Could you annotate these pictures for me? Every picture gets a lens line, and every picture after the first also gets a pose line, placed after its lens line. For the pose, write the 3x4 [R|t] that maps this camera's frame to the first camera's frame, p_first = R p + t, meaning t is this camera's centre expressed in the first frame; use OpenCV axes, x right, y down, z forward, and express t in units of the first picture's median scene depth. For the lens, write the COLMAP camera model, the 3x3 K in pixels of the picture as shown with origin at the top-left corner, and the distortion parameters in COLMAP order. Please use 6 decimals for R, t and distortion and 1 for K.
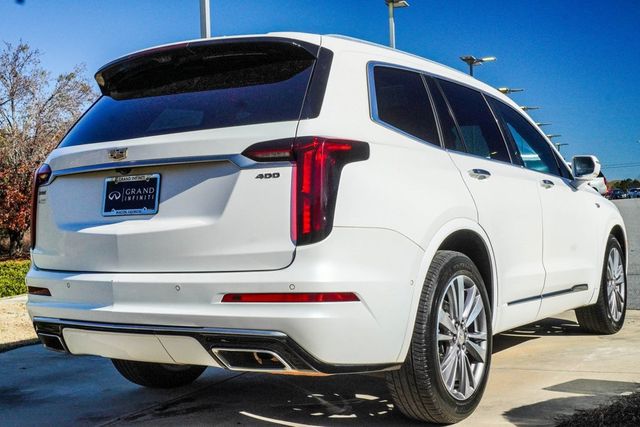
lens RADIAL K [[844.1, 0, 319.8], [0, 844.1, 215.2], [0, 0, 1]] dist [0.004554, 0.000000]
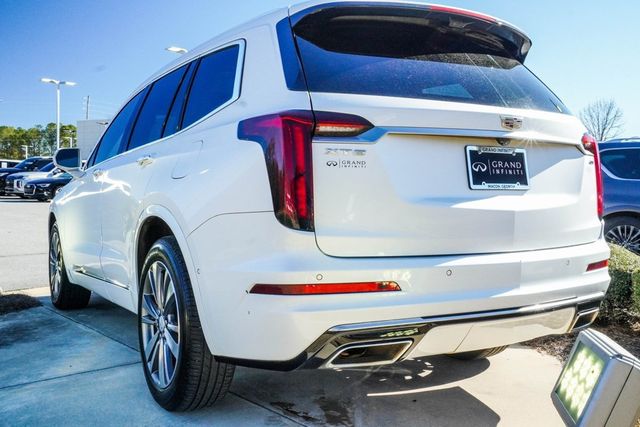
lens RADIAL K [[638.7, 0, 319.7], [0, 638.7, 212.4], [0, 0, 1]] dist [-0.026063, 0.000000]
pose [[0.409378, 0.005303, 0.912350, -0.941231], [-0.023852, 0.999704, 0.004892, 0.025878], [-0.912053, -0.023764, 0.409383, 0.893051]]
